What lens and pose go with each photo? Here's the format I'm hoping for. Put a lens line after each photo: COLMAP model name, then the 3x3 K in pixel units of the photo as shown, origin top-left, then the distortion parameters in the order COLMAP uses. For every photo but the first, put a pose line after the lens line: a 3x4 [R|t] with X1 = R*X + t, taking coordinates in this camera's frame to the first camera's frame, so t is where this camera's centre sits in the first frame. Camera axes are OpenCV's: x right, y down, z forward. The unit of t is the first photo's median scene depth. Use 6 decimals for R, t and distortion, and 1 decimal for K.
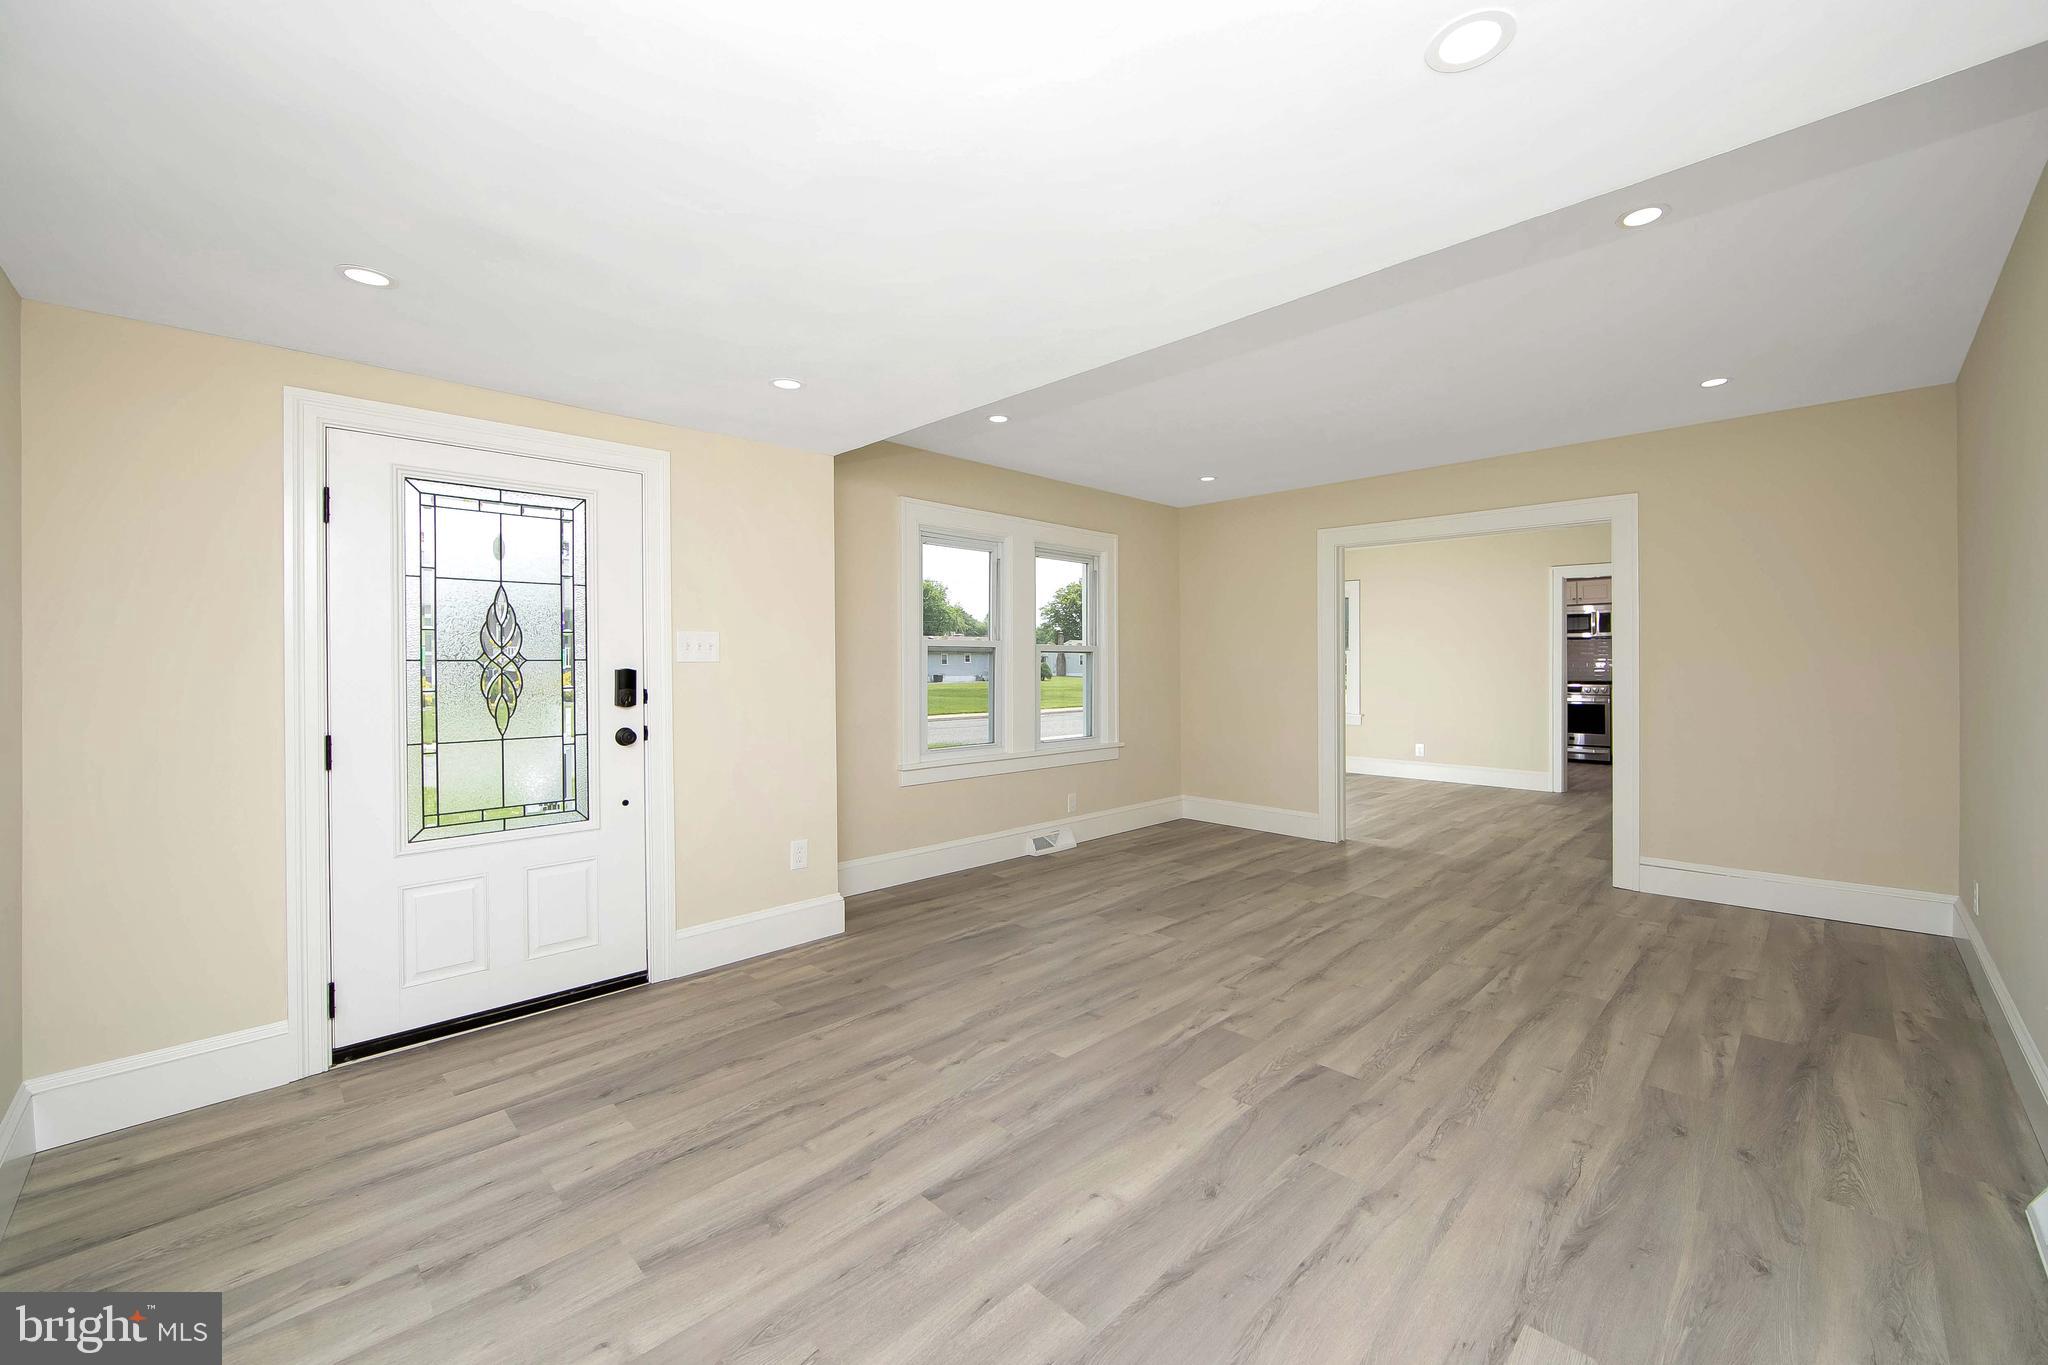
lens RADIAL K [[814.9, 0, 1033.9], [0, 814.9, 675.2], [0, 0, 1]] dist [-0.003035, -0.000069]
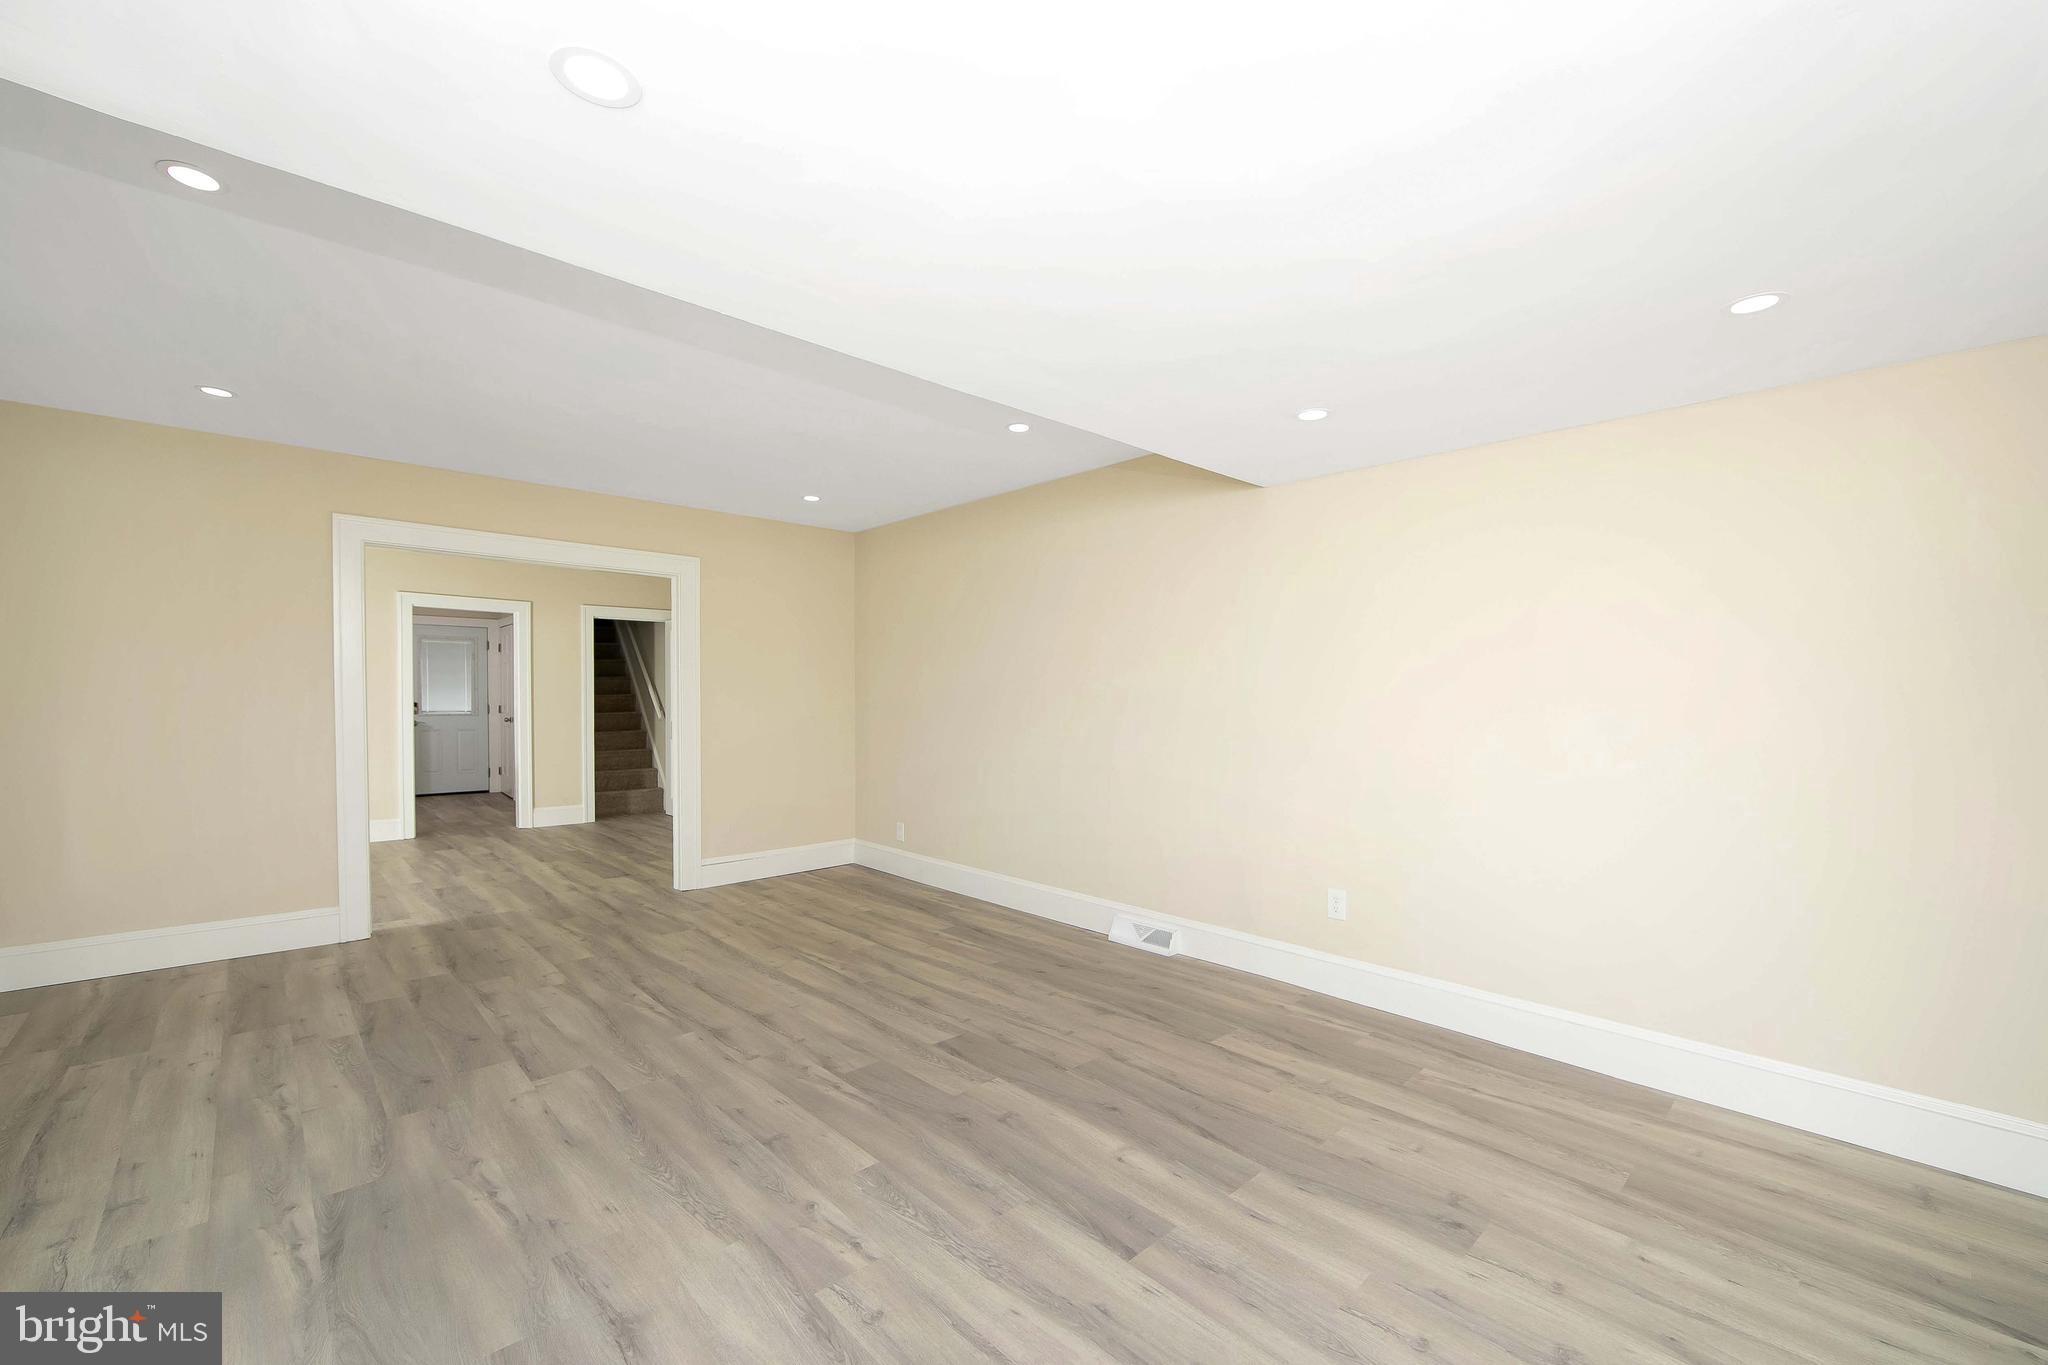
lens RADIAL K [[836.9, 0, 1032.2], [0, 836.9, 667.5], [0, 0, 1]] dist [-0.002413, 0.000174]
pose [[0.024001, 0.041276, 0.998859, -0.749330], [0.006668, 0.999118, -0.041447, -0.012865], [-0.999690, 0.007655, 0.023704, 0.704557]]
